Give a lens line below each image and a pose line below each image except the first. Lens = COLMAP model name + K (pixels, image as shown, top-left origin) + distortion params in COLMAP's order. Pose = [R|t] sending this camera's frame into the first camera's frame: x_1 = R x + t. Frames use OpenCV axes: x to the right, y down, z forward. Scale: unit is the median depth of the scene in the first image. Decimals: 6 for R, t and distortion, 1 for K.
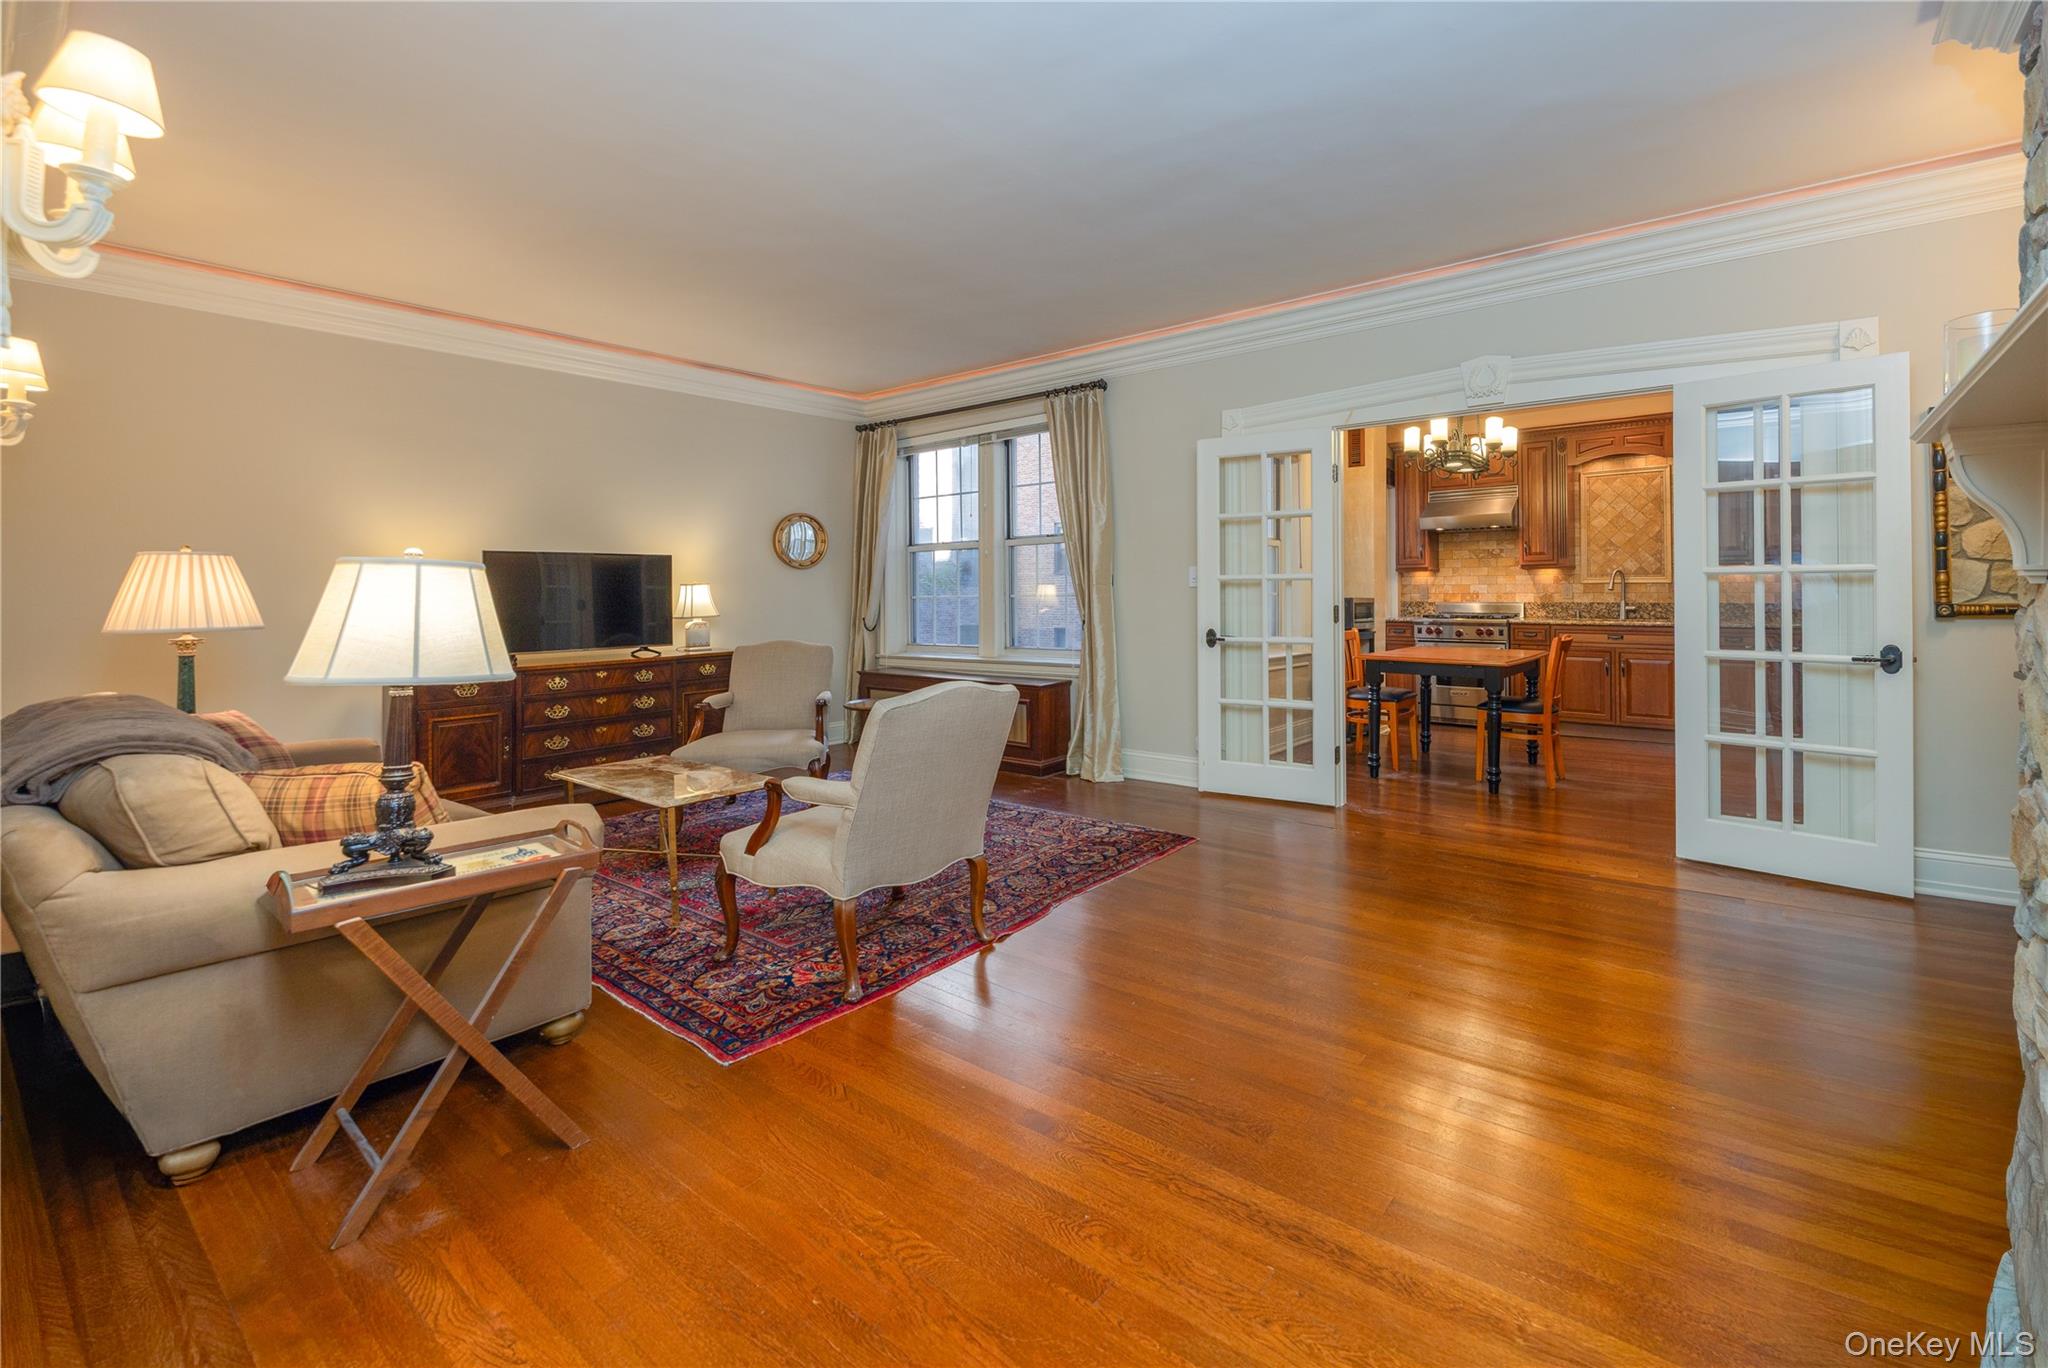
lens RADIAL K [[851.1, 0, 1162.4], [0, 851.1, 593.9], [0, 0, 1]] dist [-0.000077, 0.000035]
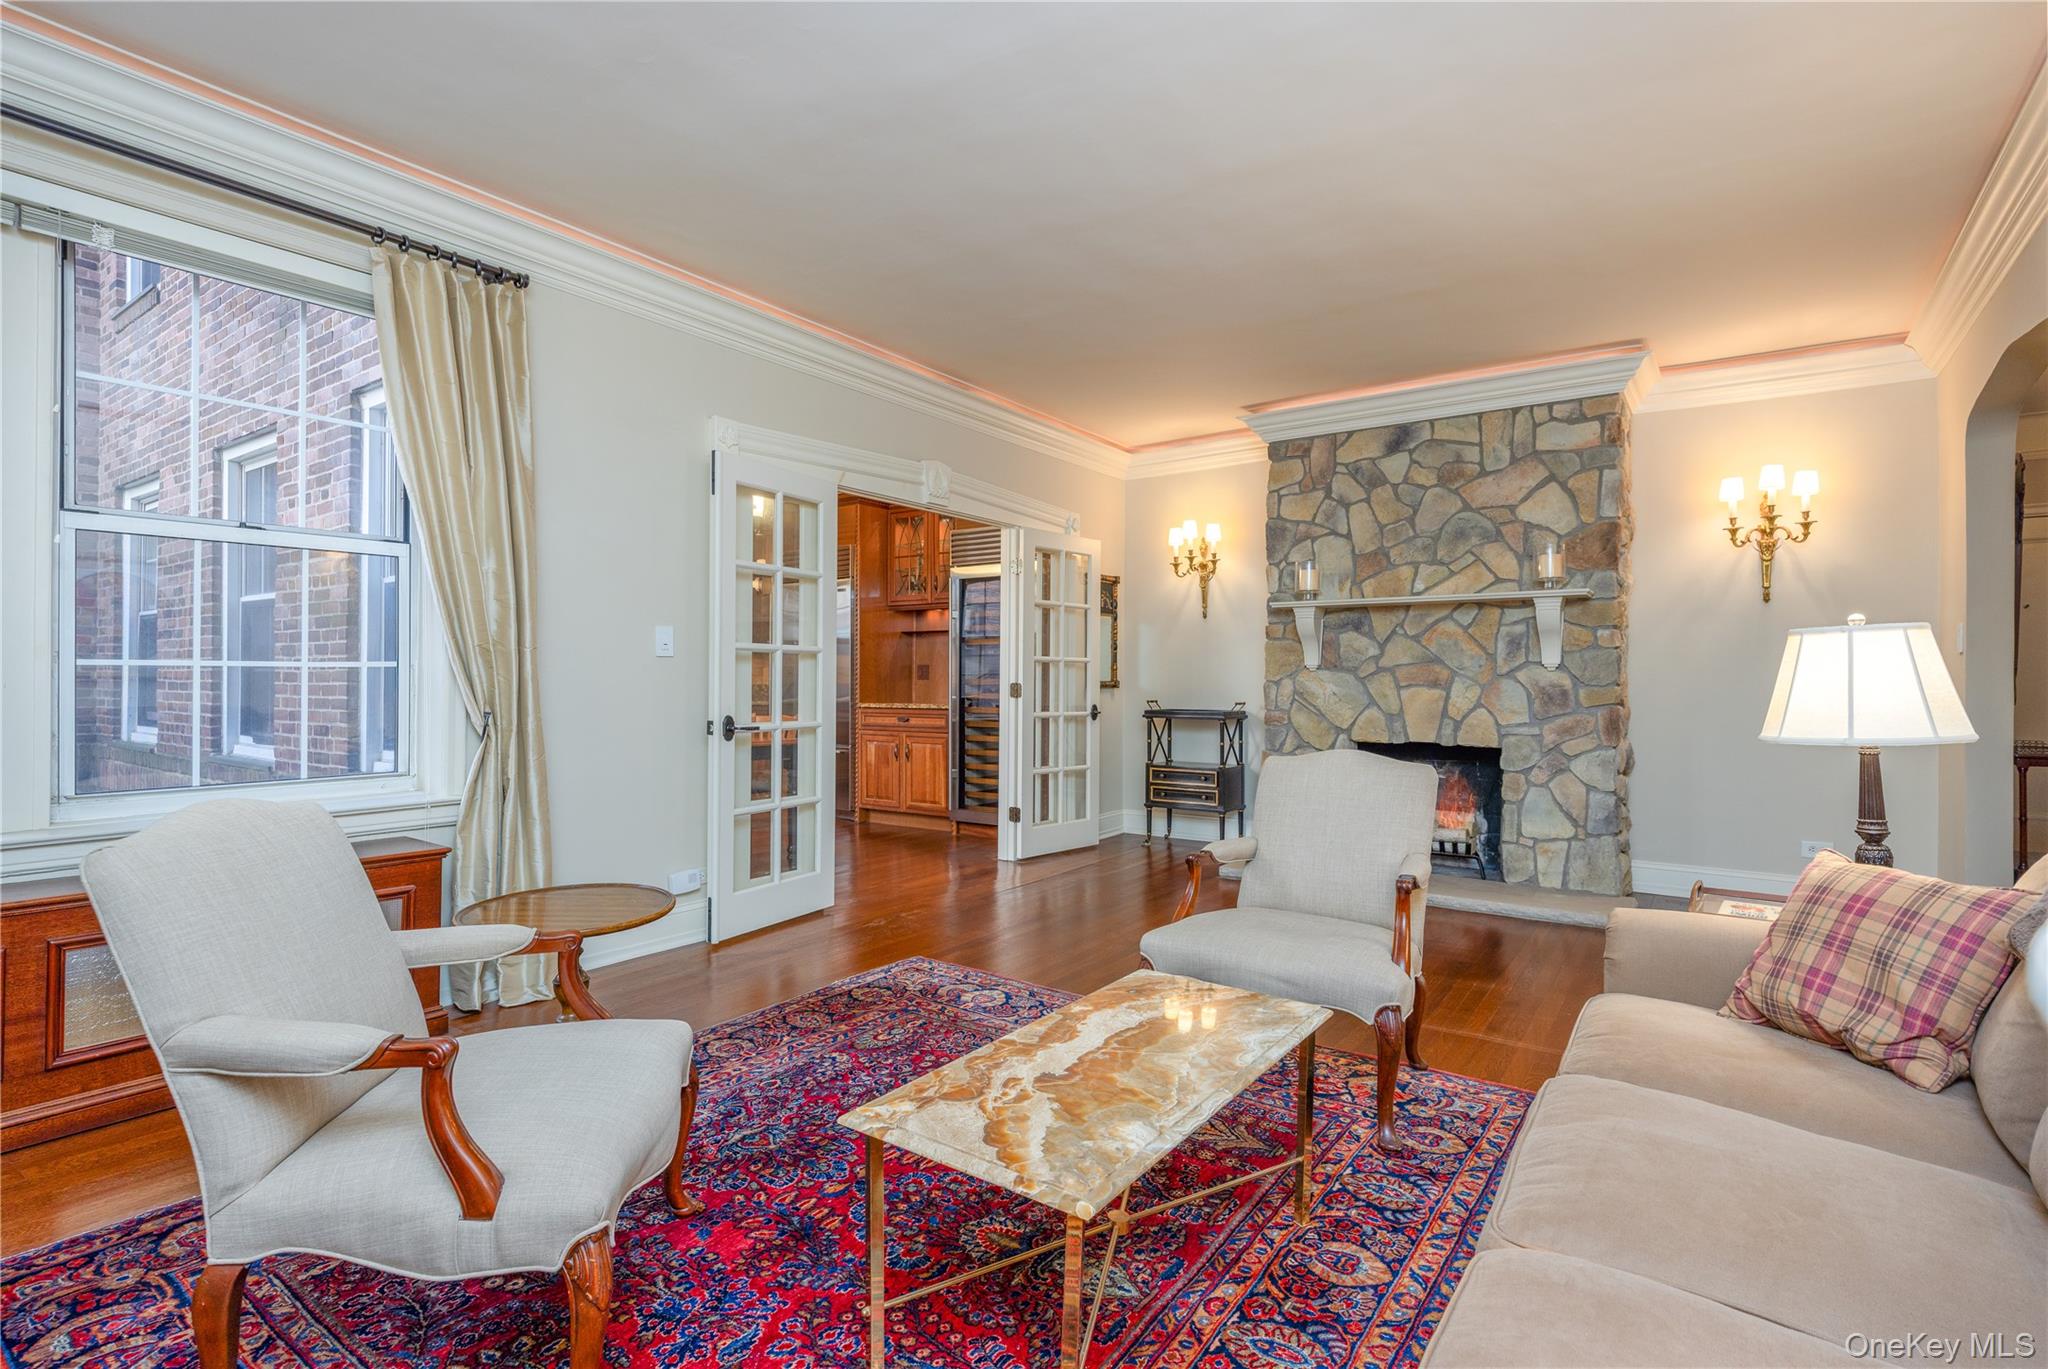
lens RADIAL K [[974.0, 0, 1024.0], [0, 974.0, 684.5], [0, 0, 1]] dist [0.000878, 0.000079]
pose [[0.026338, 0.001573, 0.999652, -0.821234], [-0.003826, 0.999992, -0.001473, 0.015851], [-0.999646, -0.003786, 0.026344, 0.777221]]
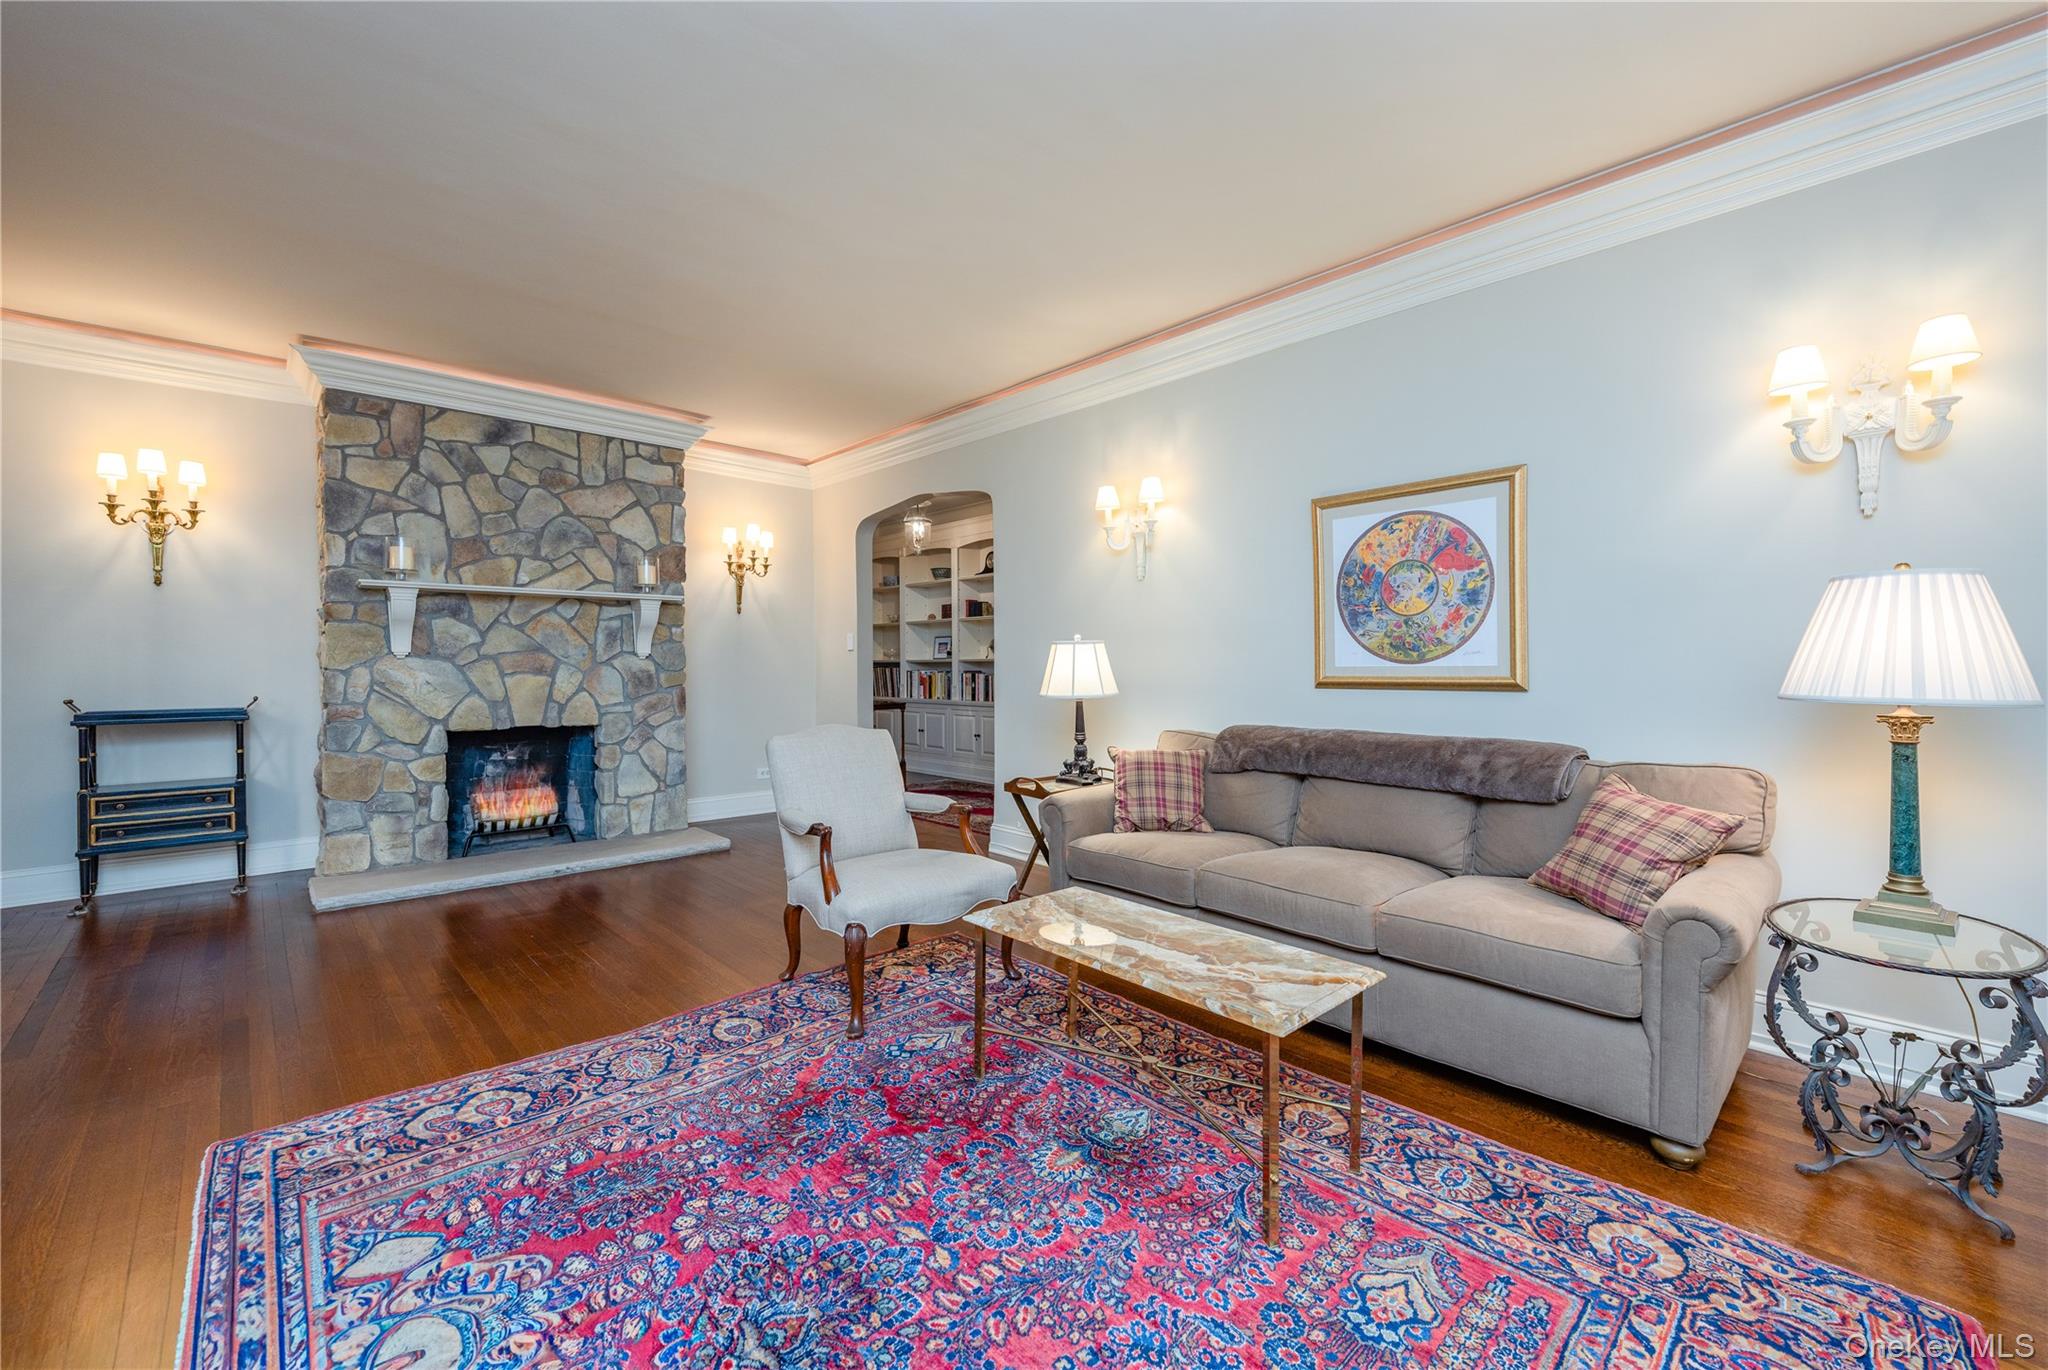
lens RADIAL K [[831.6, 0, 978.8], [0, 831.6, 670.6], [0, 0, 1]] dist [0.007495, -0.000129]
pose [[-0.968166, 0.006357, 0.250229, -0.458873], [0.008589, 0.999932, 0.007828, 0.007543], [-0.250162, 0.009728, -0.968155, 1.214915]]
